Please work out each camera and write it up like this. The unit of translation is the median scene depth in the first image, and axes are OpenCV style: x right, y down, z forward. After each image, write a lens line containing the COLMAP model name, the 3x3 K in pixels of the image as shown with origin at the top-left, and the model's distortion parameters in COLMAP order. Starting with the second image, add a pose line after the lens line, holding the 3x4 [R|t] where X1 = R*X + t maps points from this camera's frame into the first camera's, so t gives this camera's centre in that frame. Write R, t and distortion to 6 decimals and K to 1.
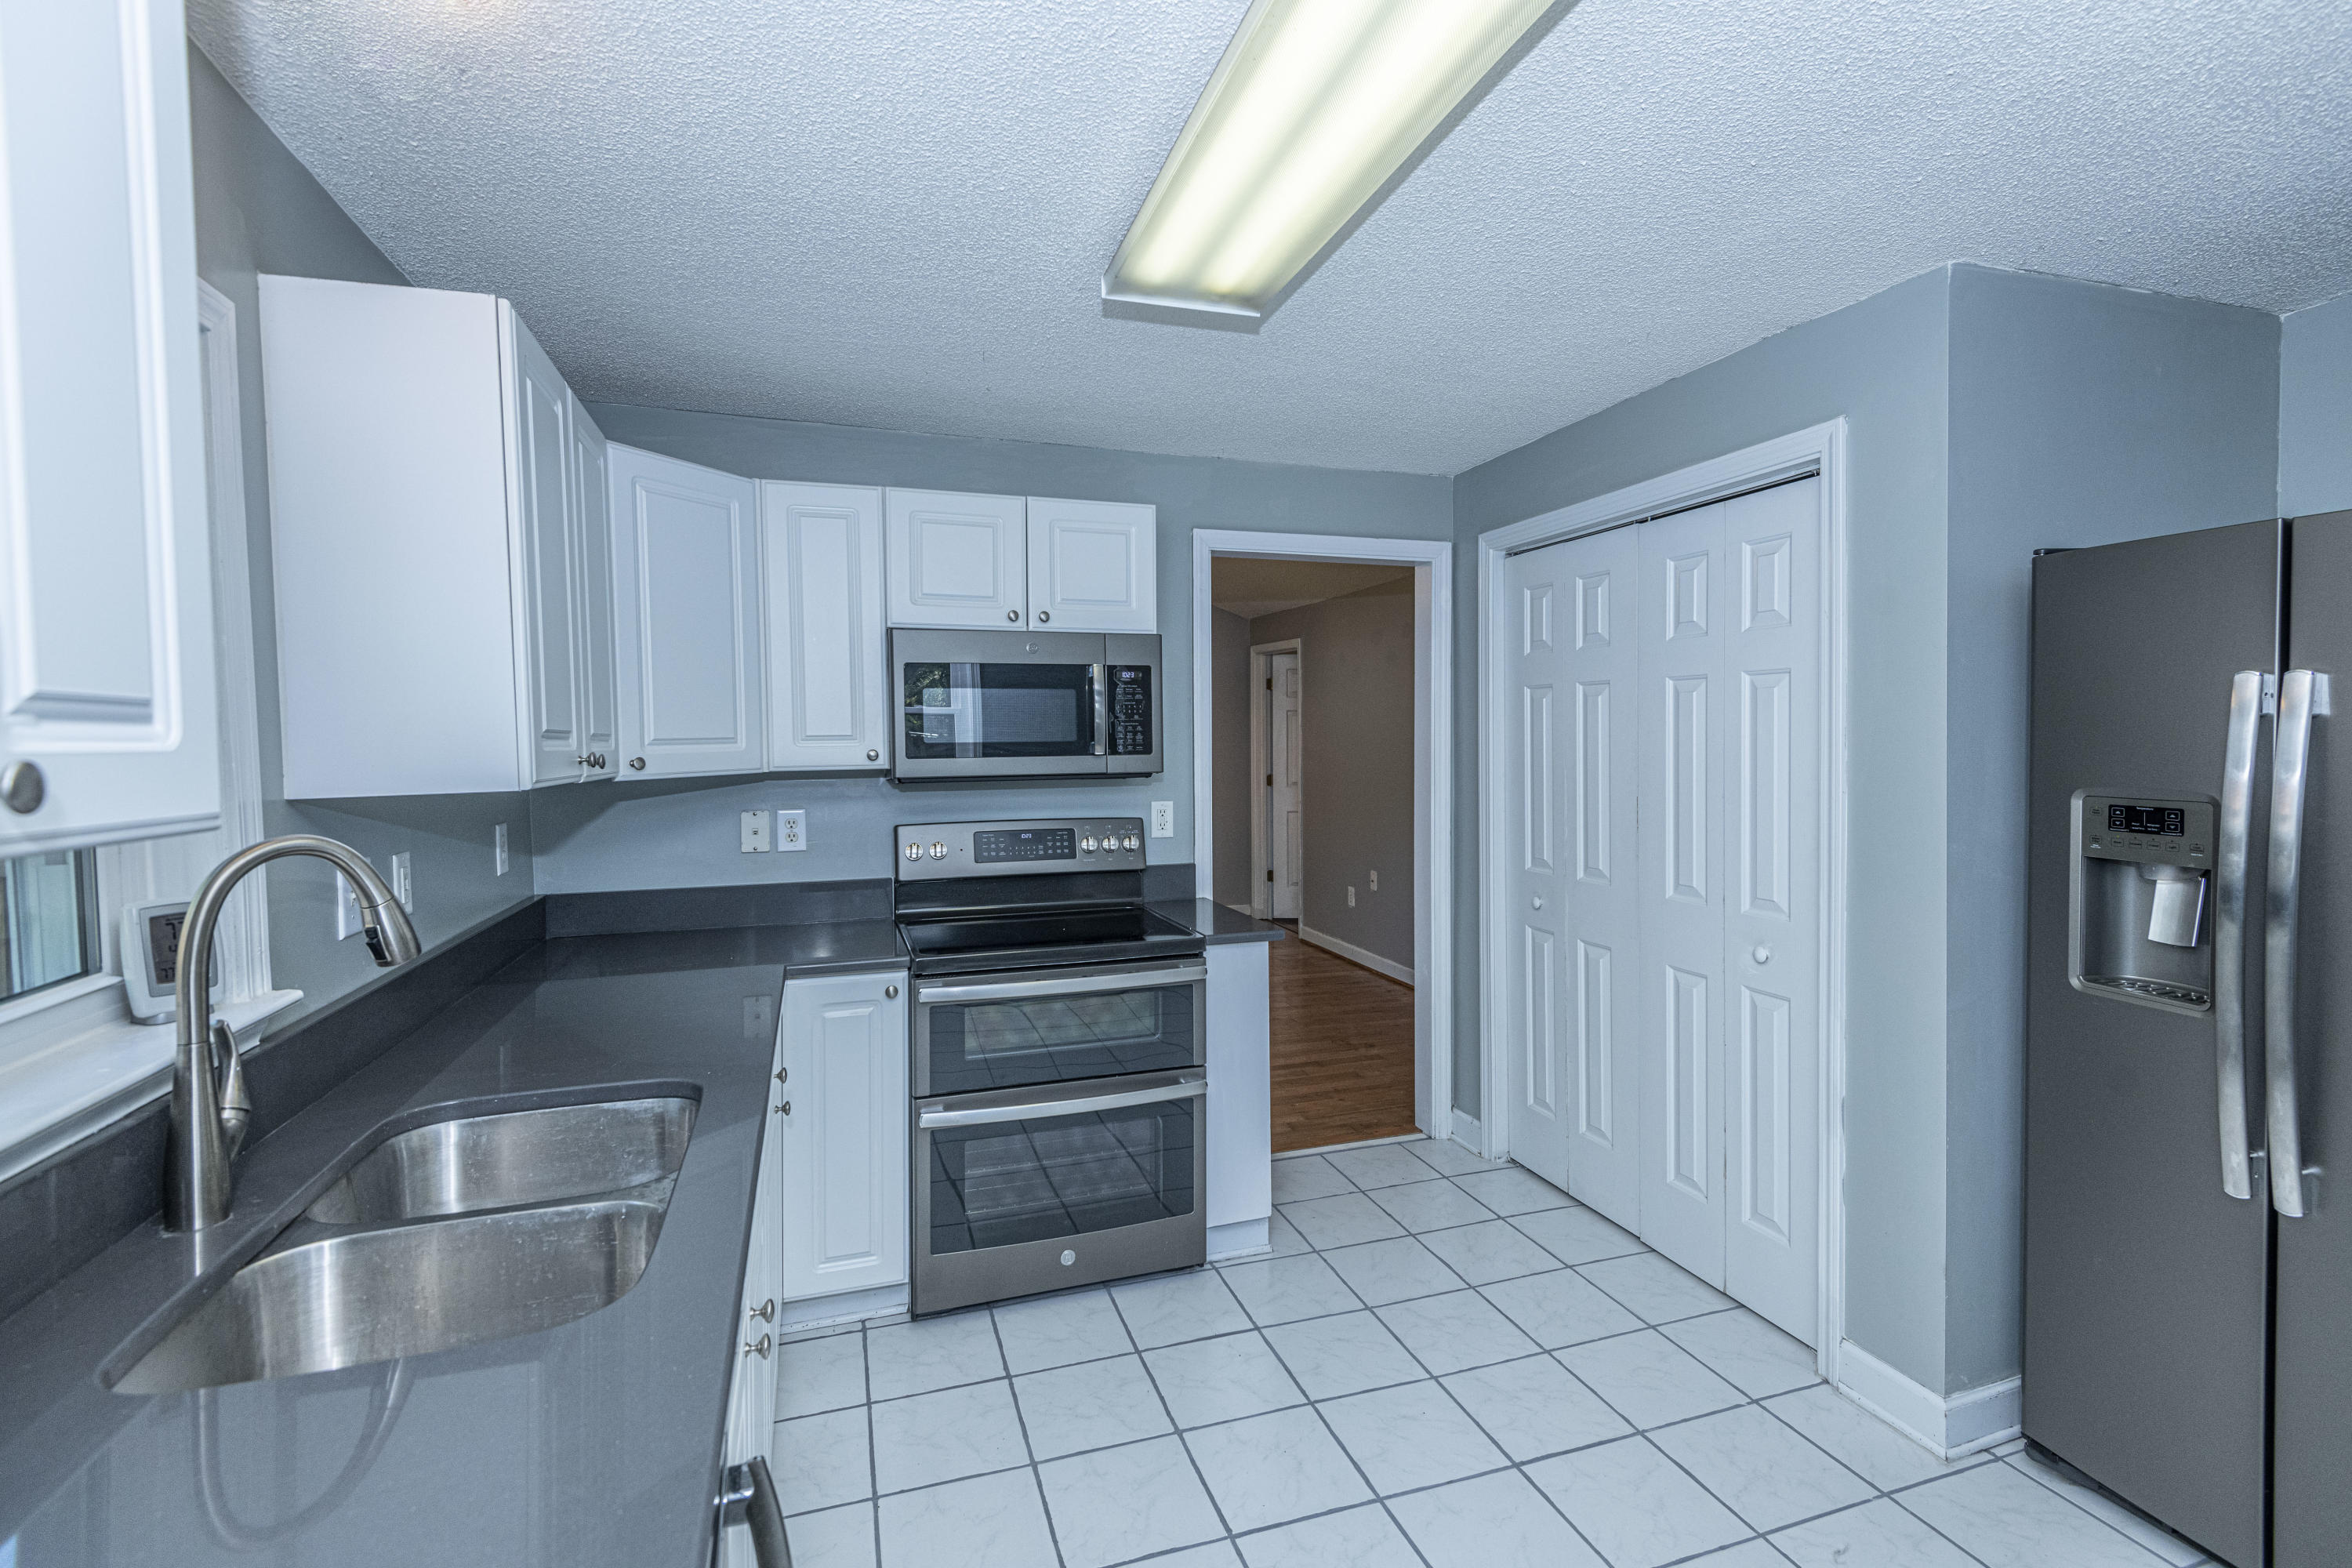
lens RADIAL K [[1059.4, 0, 1182.8], [0, 1059.4, 761.6], [0, 0, 1]] dist [0.028716, -0.015270]
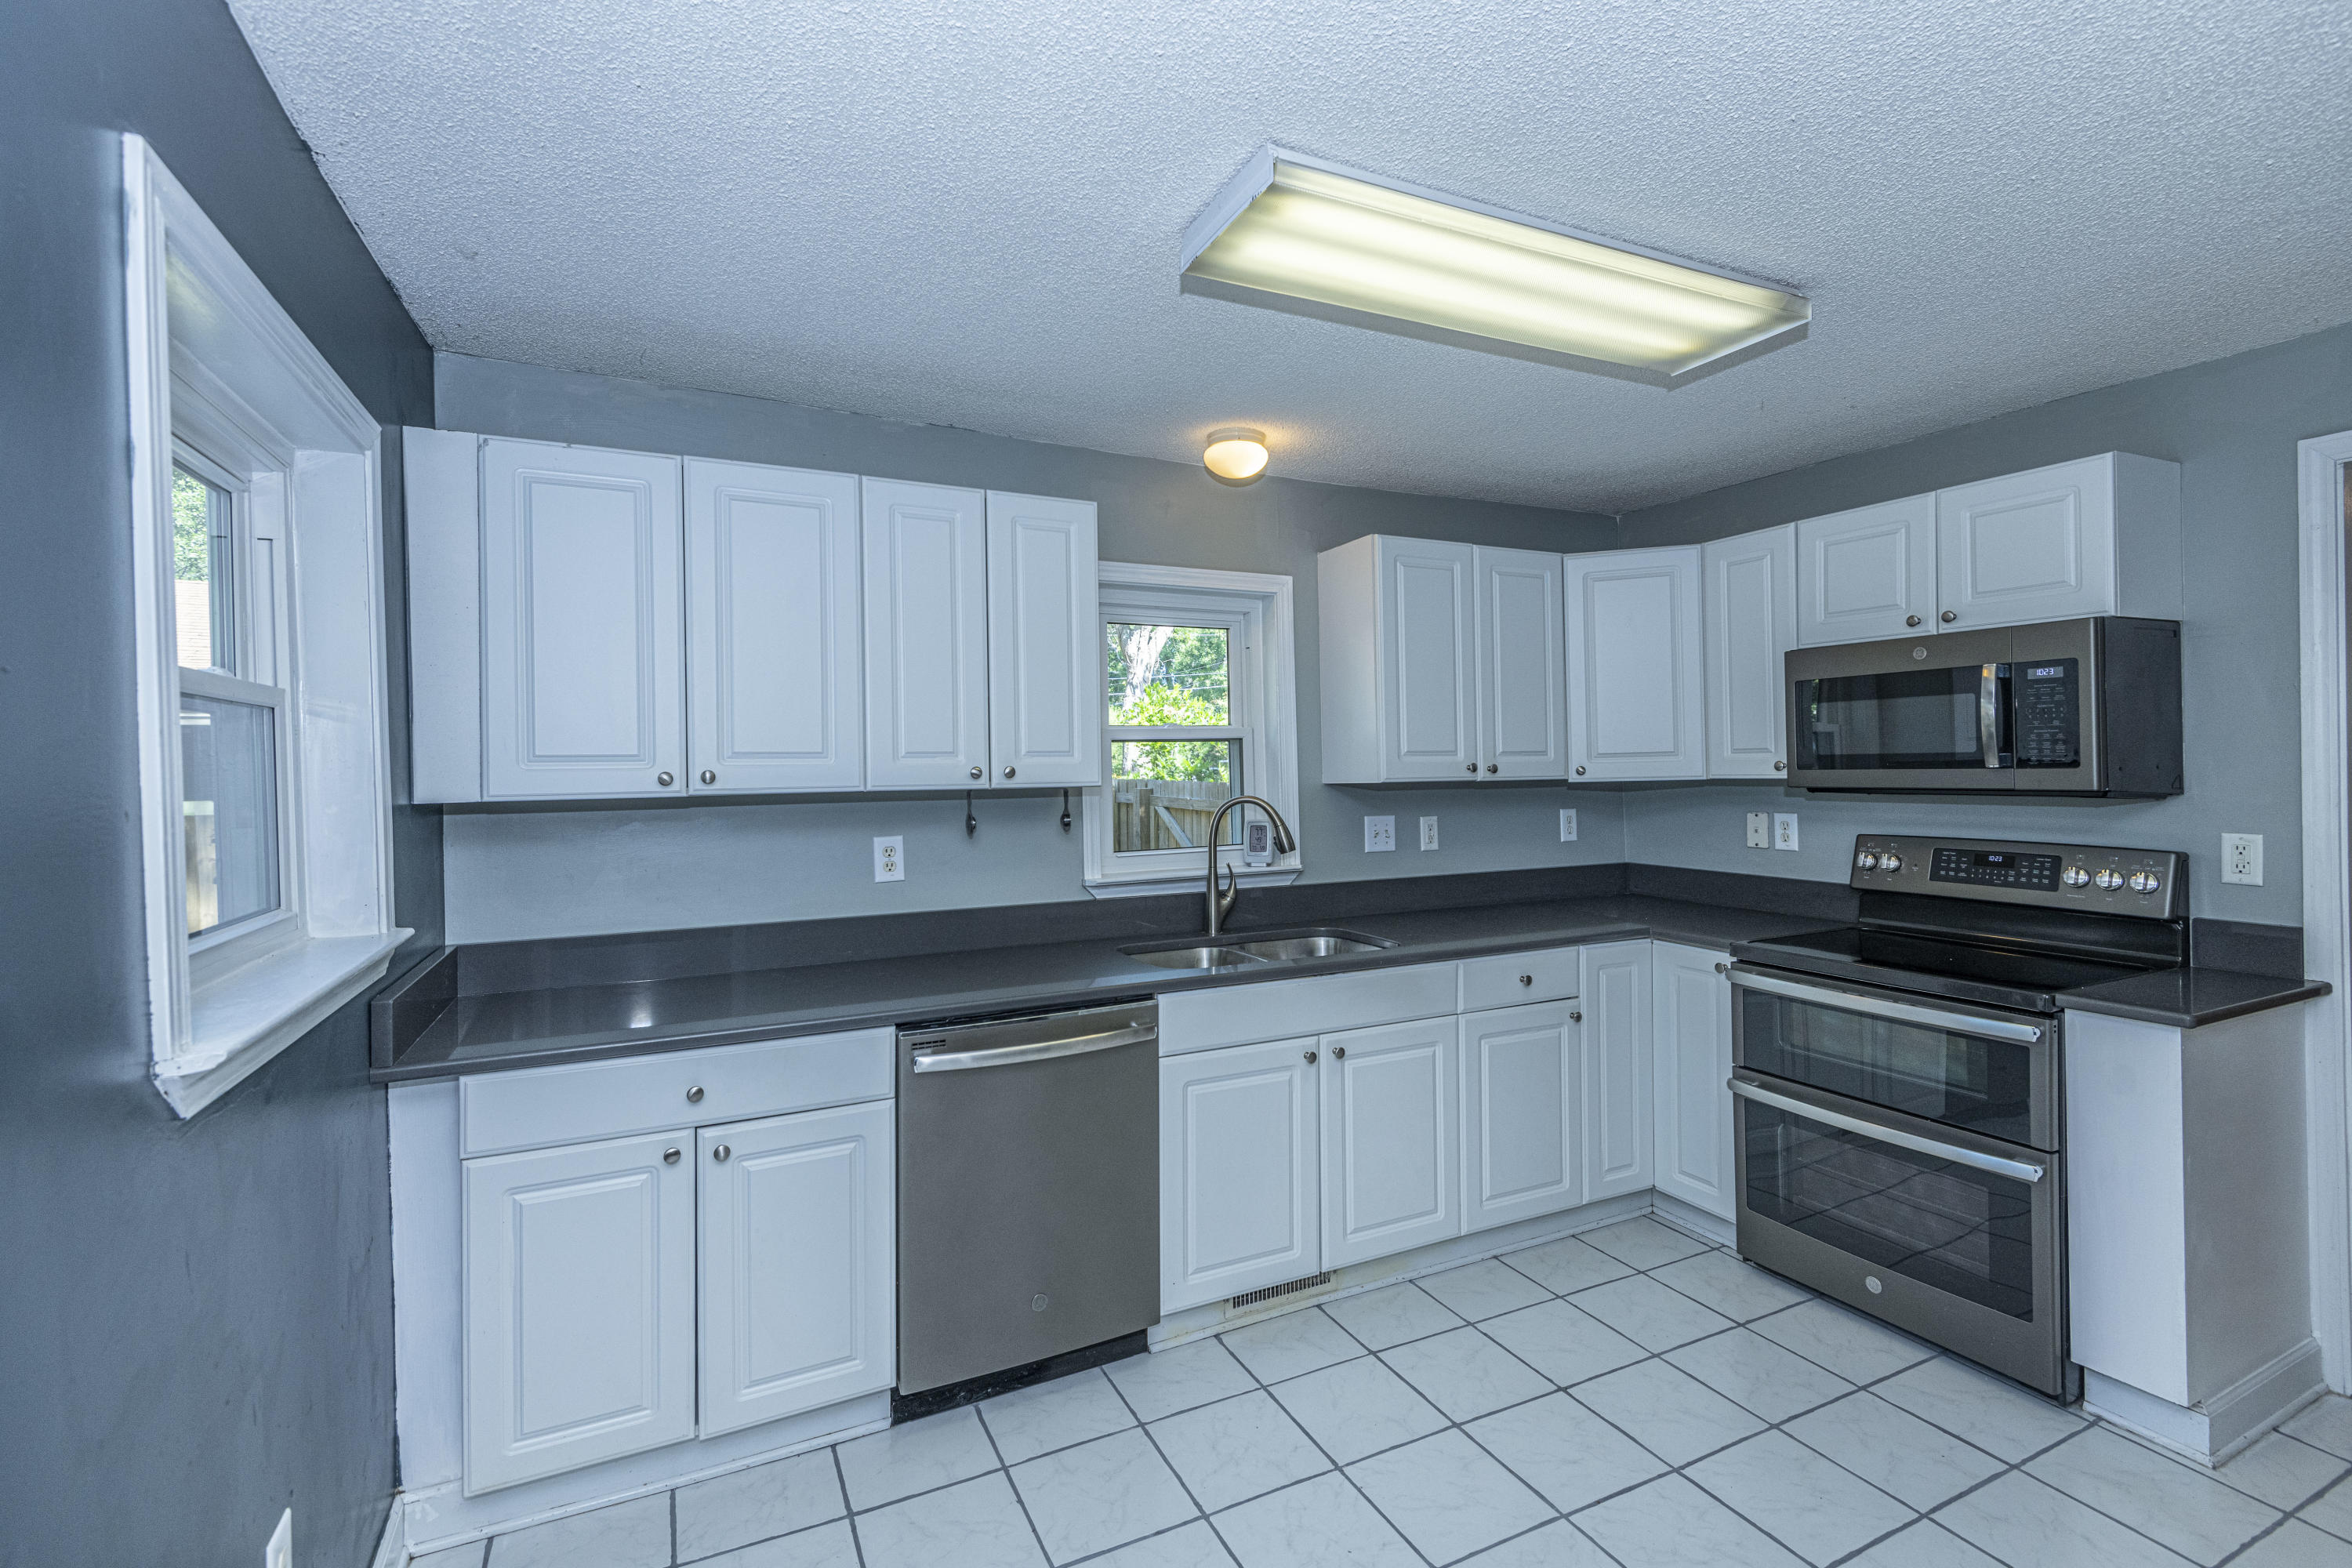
lens RADIAL K [[1059.4, 0, 1175.9], [0, 1059.4, 765.2], [0, 0, 1]] dist [0.028716, -0.015270]
pose [[0.125439, 0.007721, -0.992071, 0.718664], [-0.009630, 0.999932, 0.006564, -0.008004], [0.992055, 0.008730, 0.125505, 0.223823]]
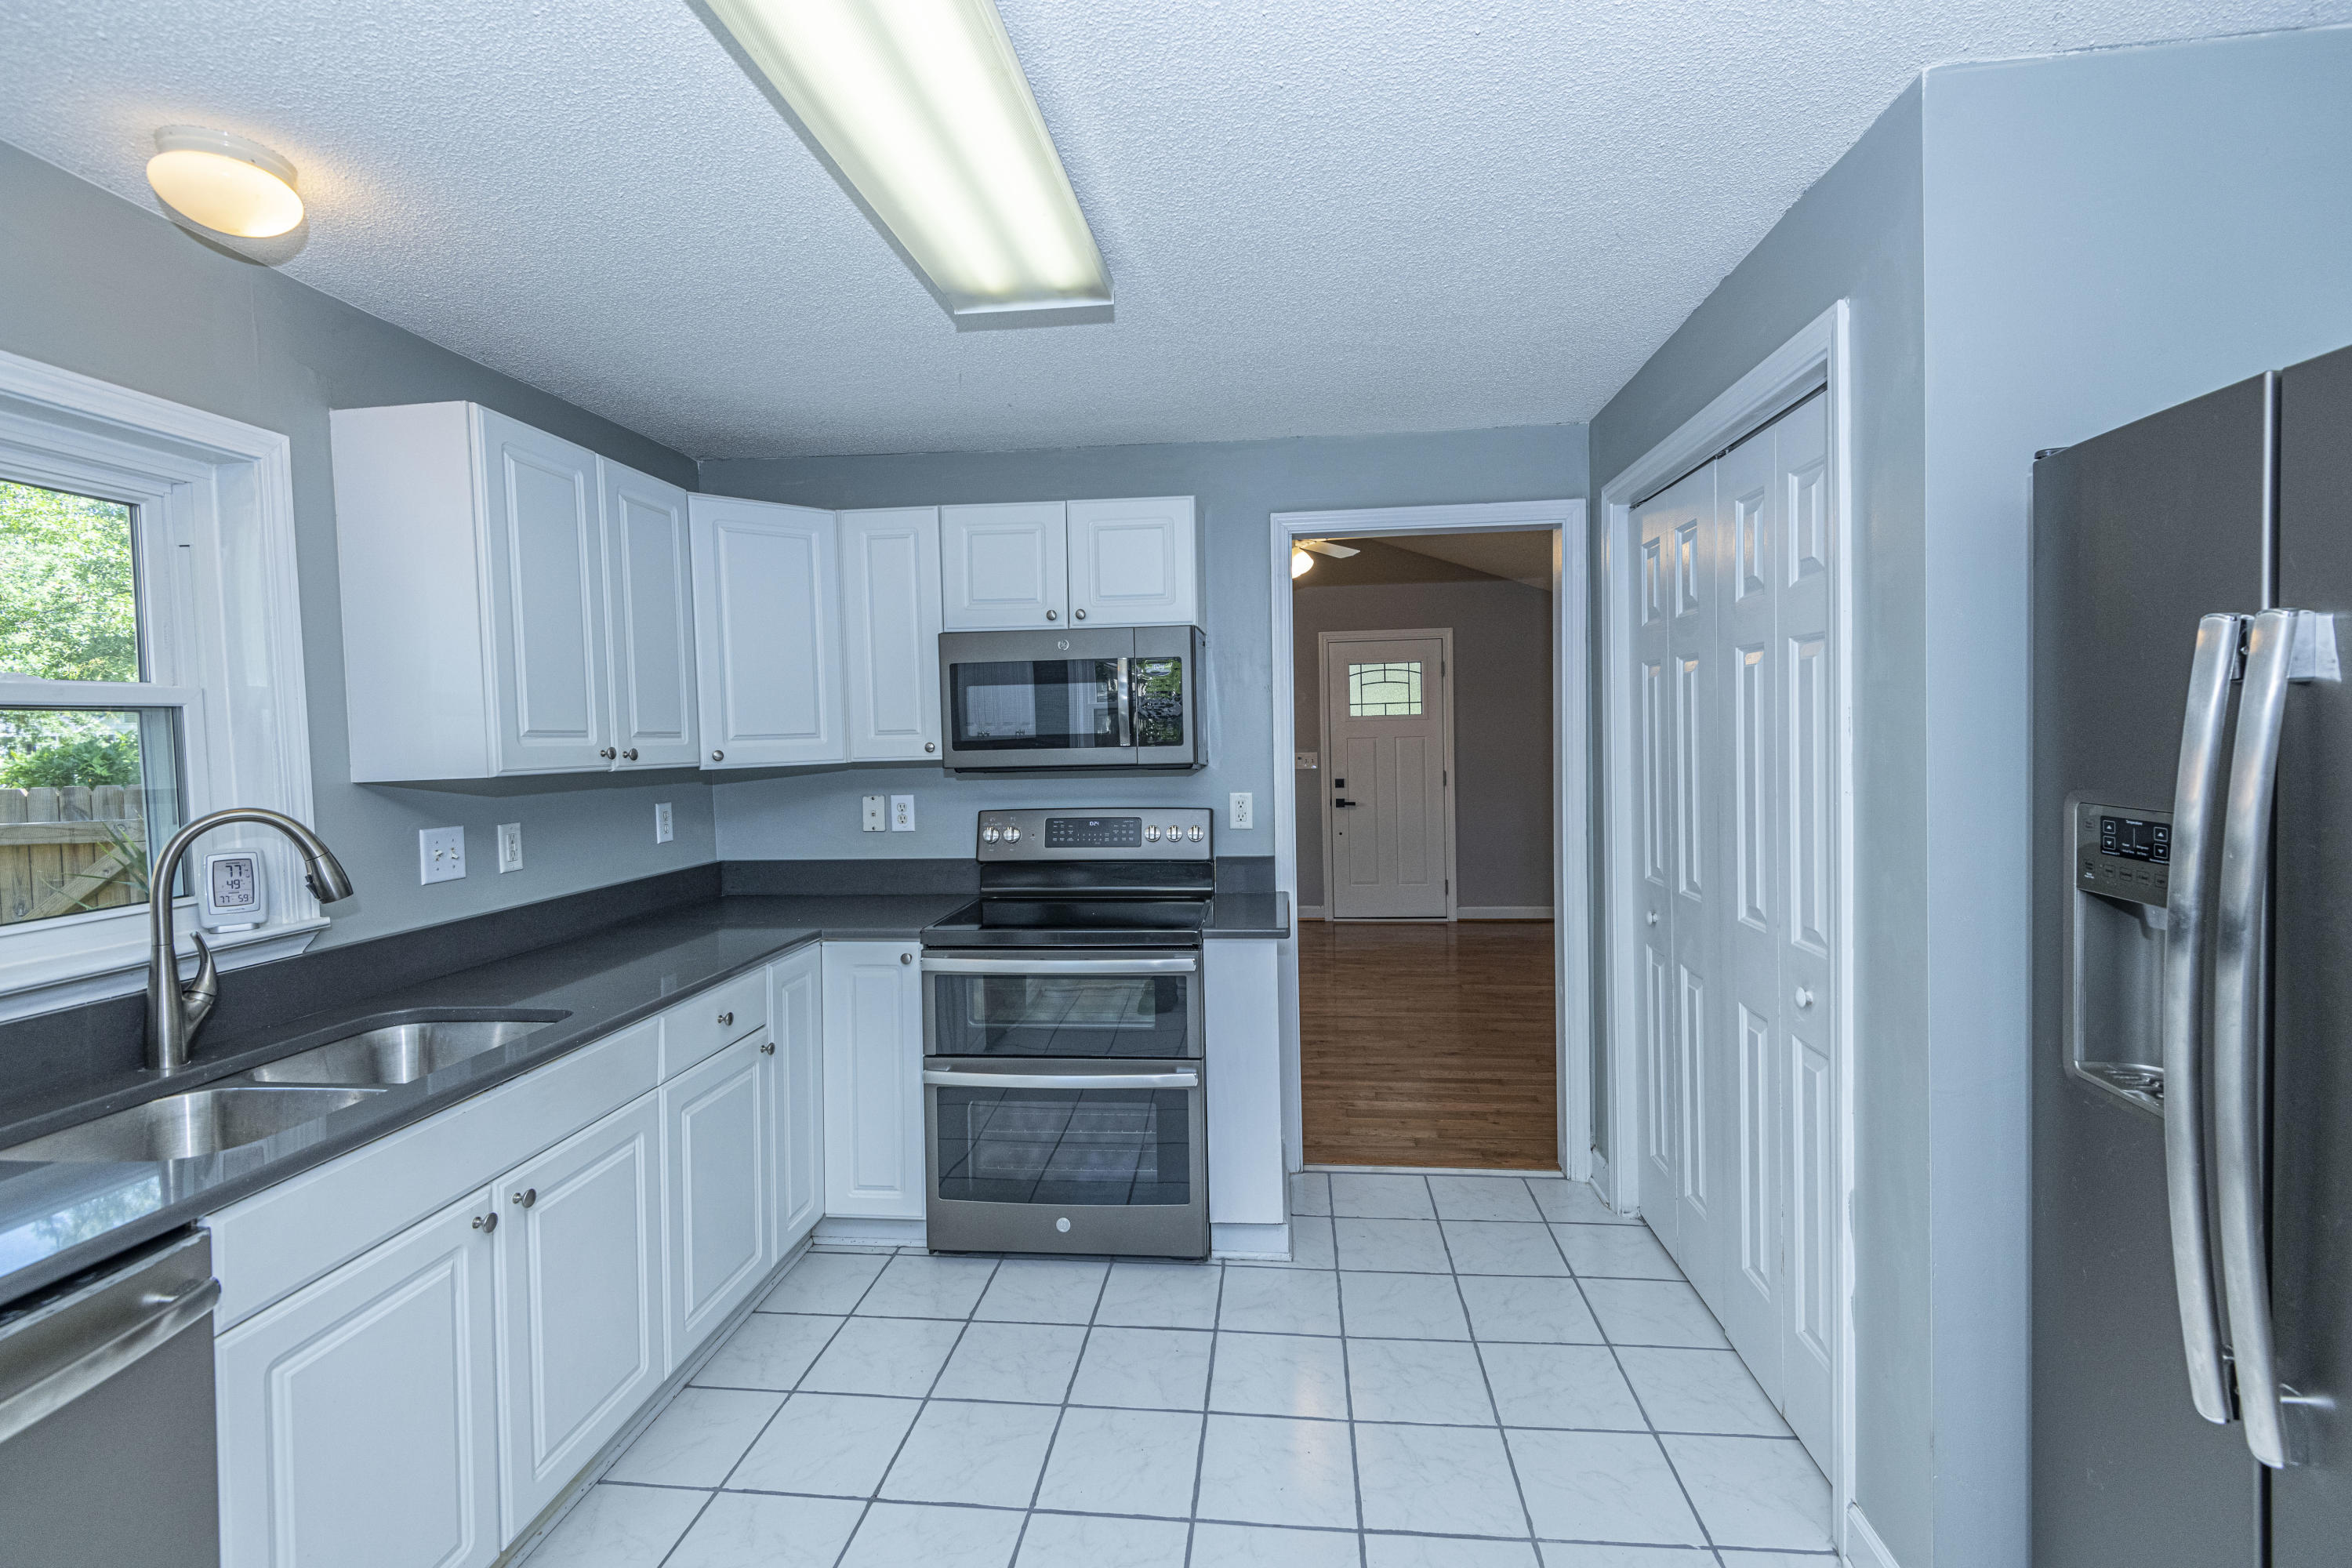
lens RADIAL K [[1059.4, 0, 1185.1], [0, 1059.4, 762.6], [0, 0, 1]] dist [0.028716, -0.015270]
pose [[0.913276, 0.002293, -0.407334, 0.395288], [0.002423, 0.999936, 0.011062, -0.001815], [0.407334, -0.011090, 0.913212, 0.087422]]
